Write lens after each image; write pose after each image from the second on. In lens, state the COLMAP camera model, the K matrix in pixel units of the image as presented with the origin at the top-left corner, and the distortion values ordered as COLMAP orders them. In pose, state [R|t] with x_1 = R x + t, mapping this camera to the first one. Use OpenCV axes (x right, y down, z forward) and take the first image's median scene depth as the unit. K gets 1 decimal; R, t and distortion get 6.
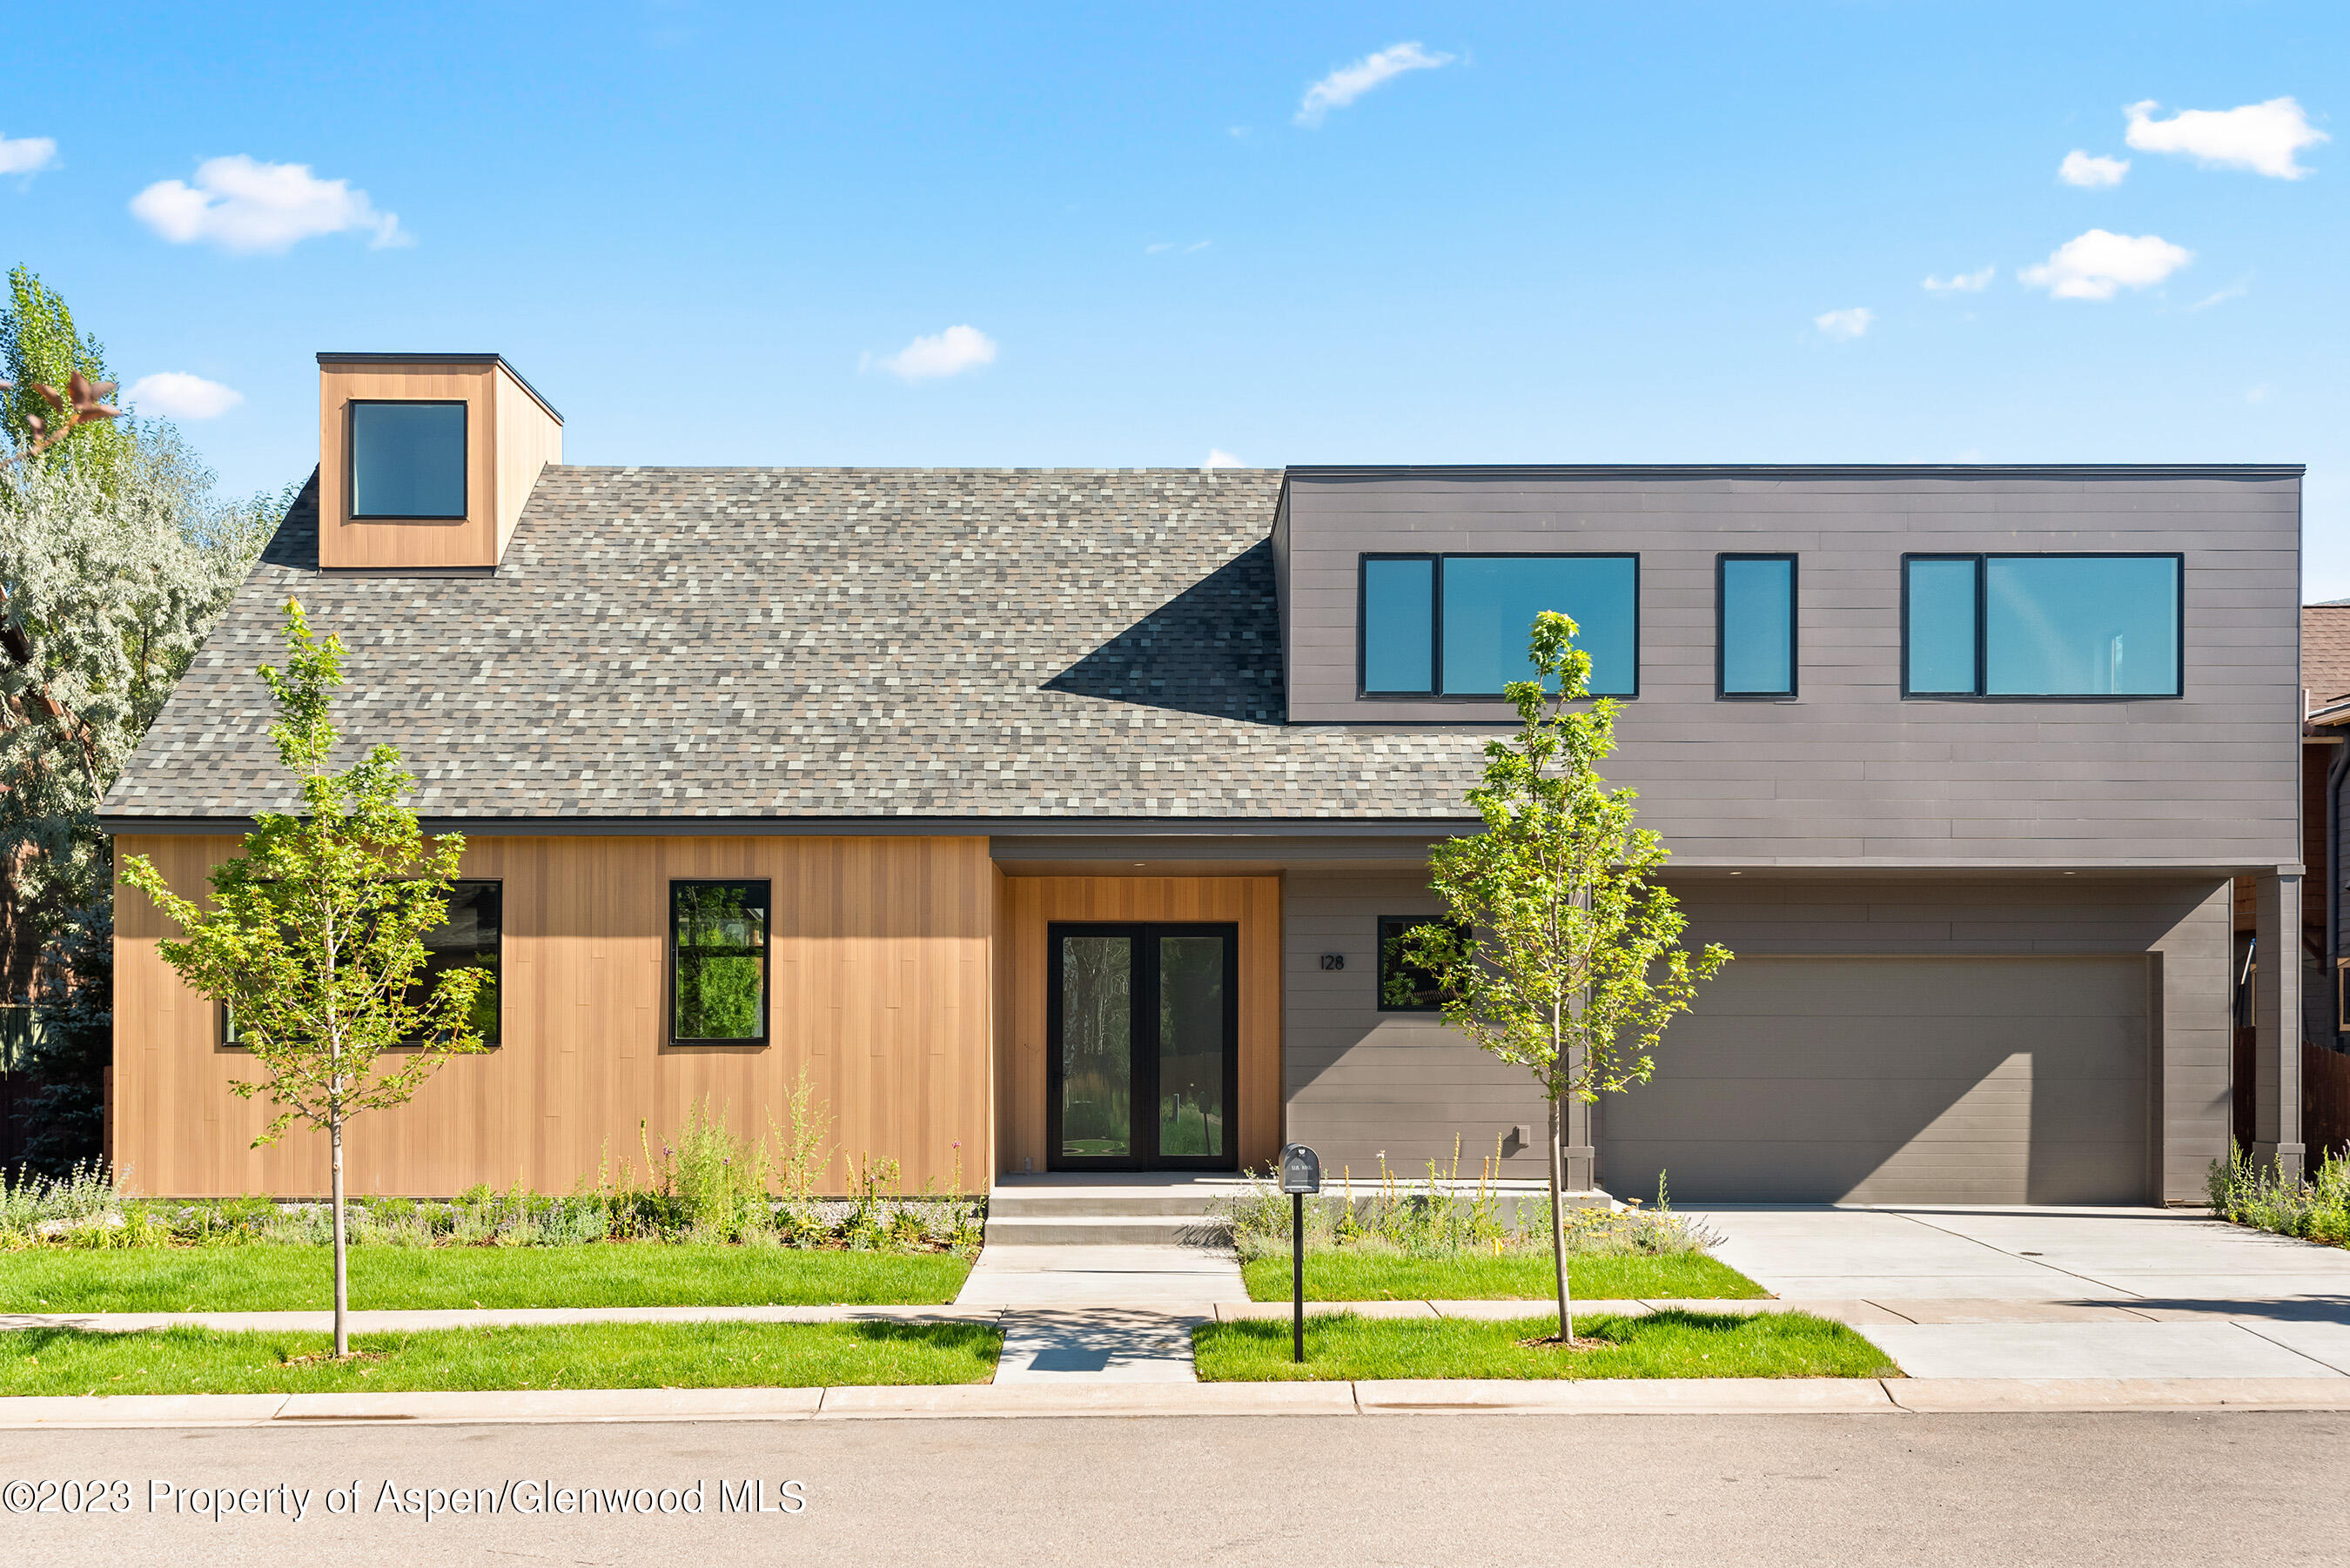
lens RADIAL K [[2177.1, 0, 1174.9], [0, 2177.1, 697.9], [0, 0, 1]] dist [0.015722, 0.002740]
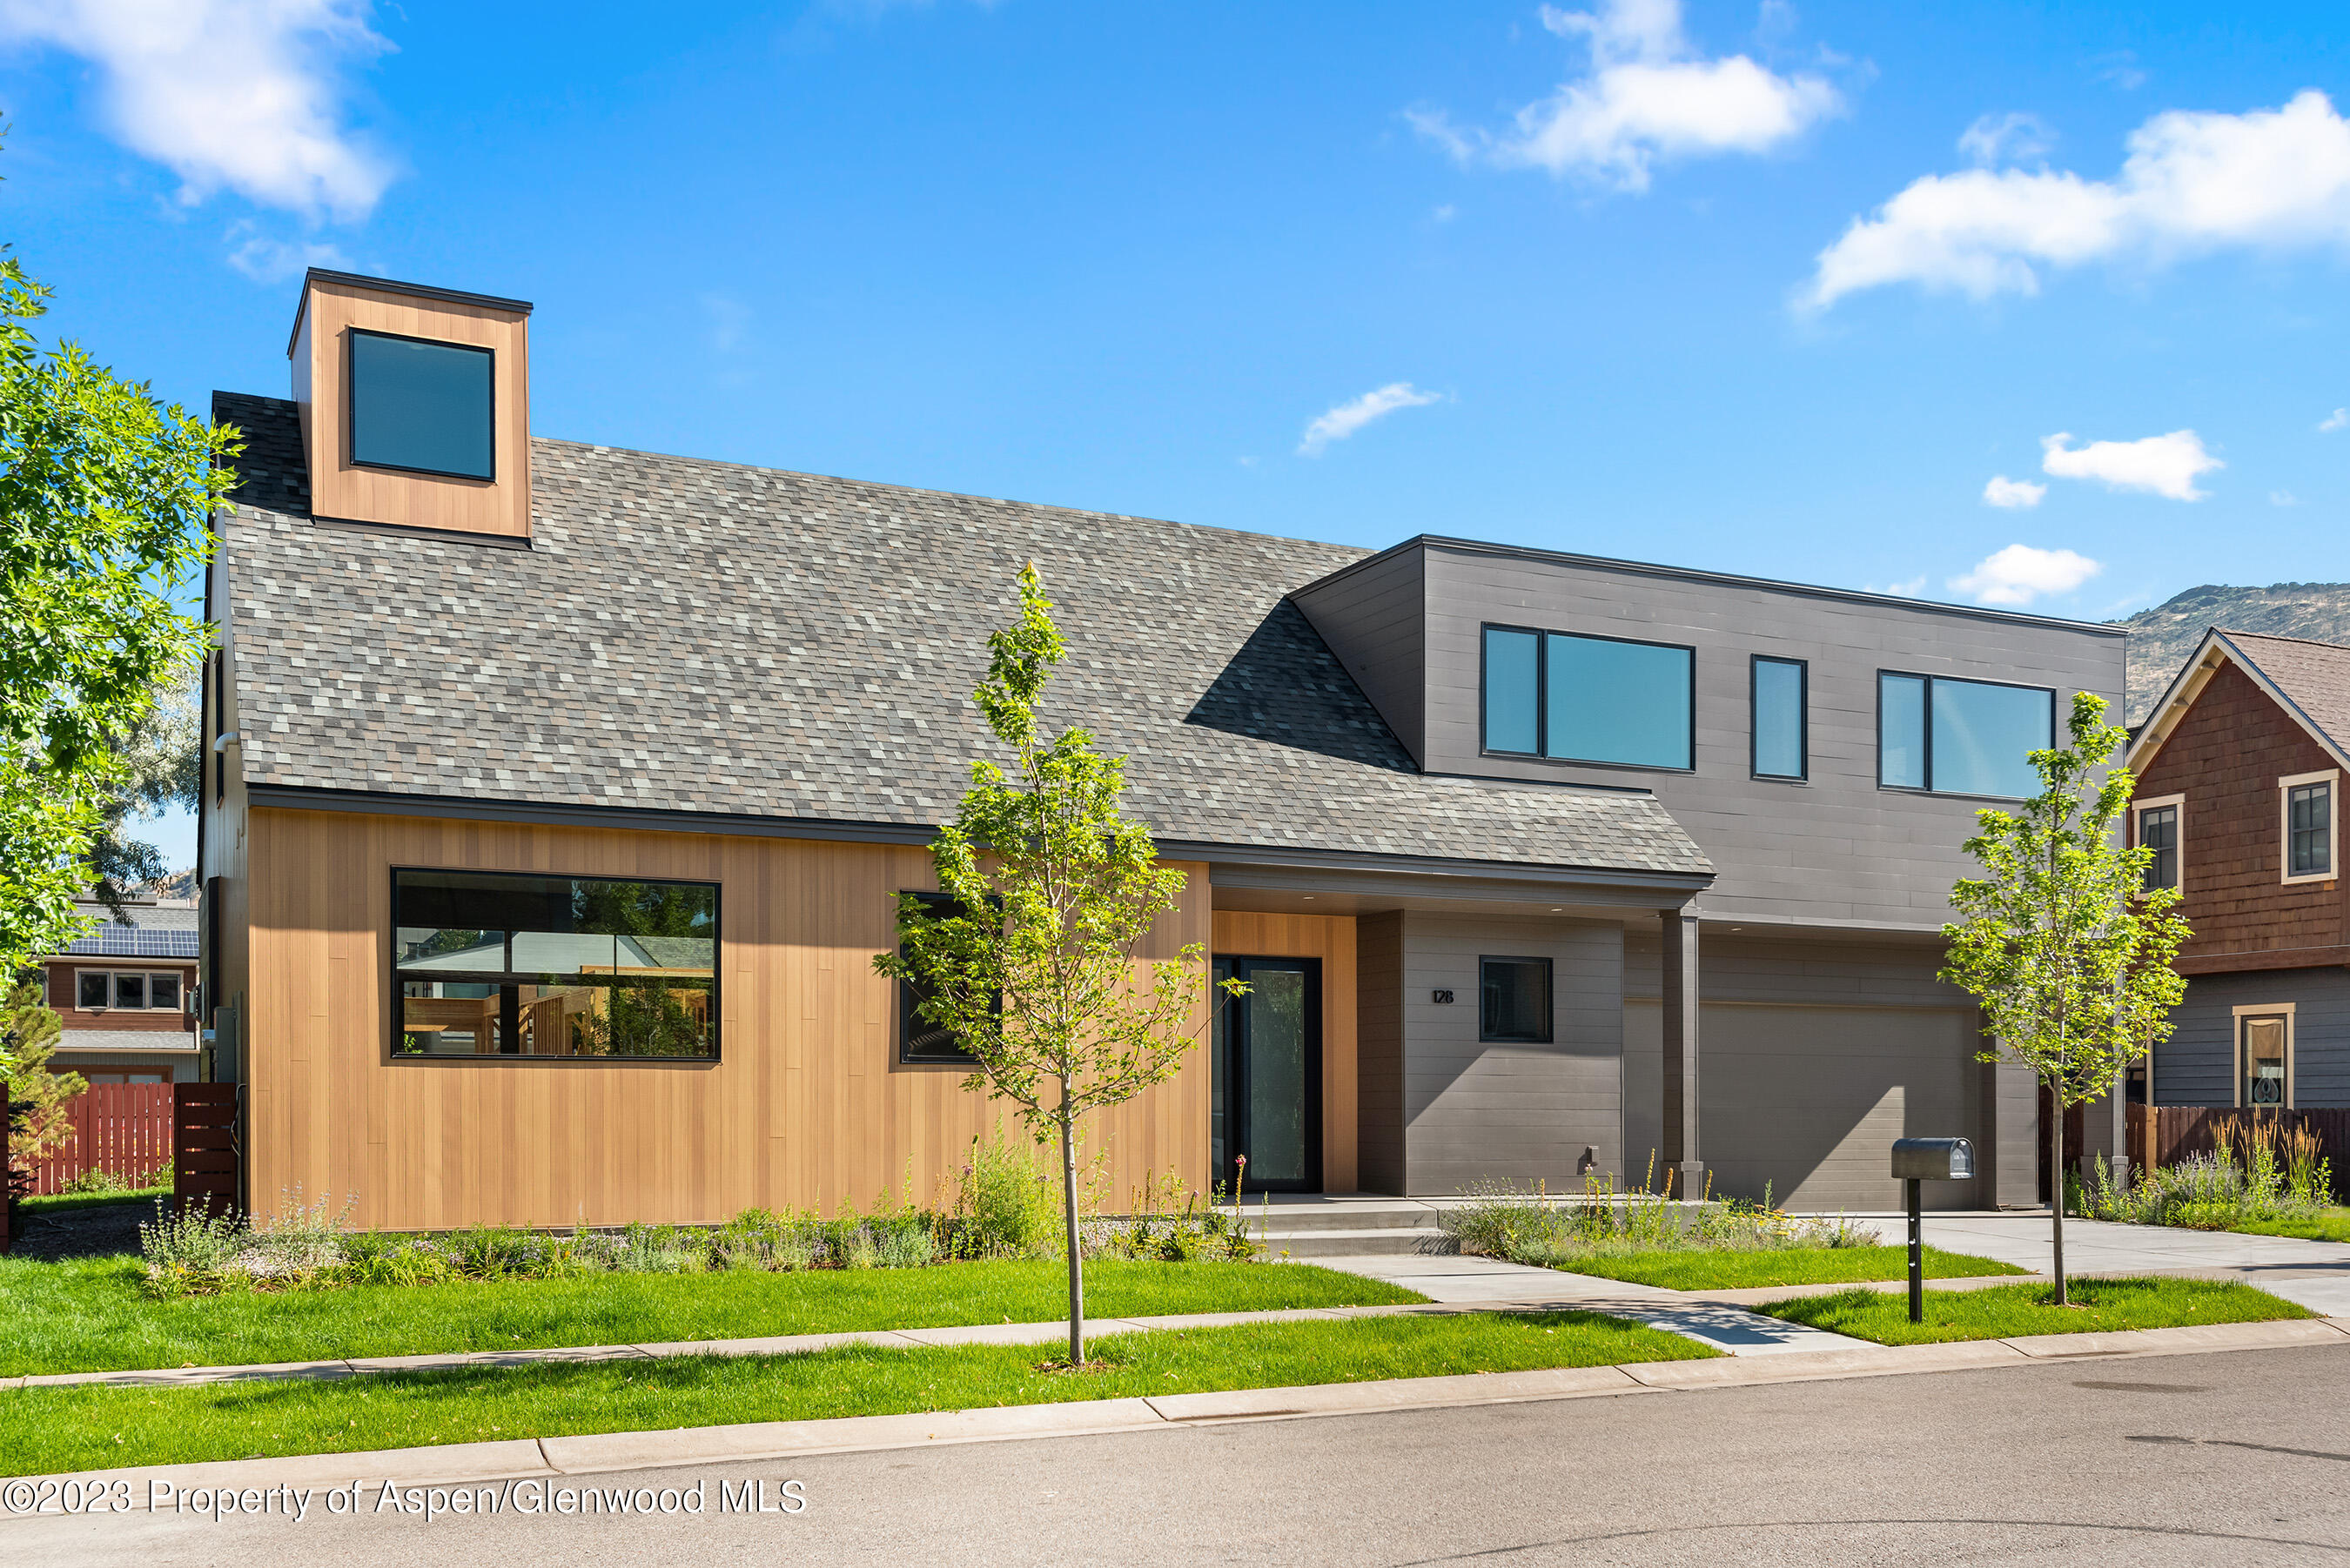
lens RADIAL K [[2141.3, 0, 1175.0], [0, 2141.3, 784.0], [0, 0, 1]] dist [0.018876, 0.000858]
pose [[0.903059, 0.068287, 0.424053, -0.512946], [-0.069385, 0.997507, -0.012871, 0.039541], [-0.423875, -0.017800, 0.905546, 0.095889]]
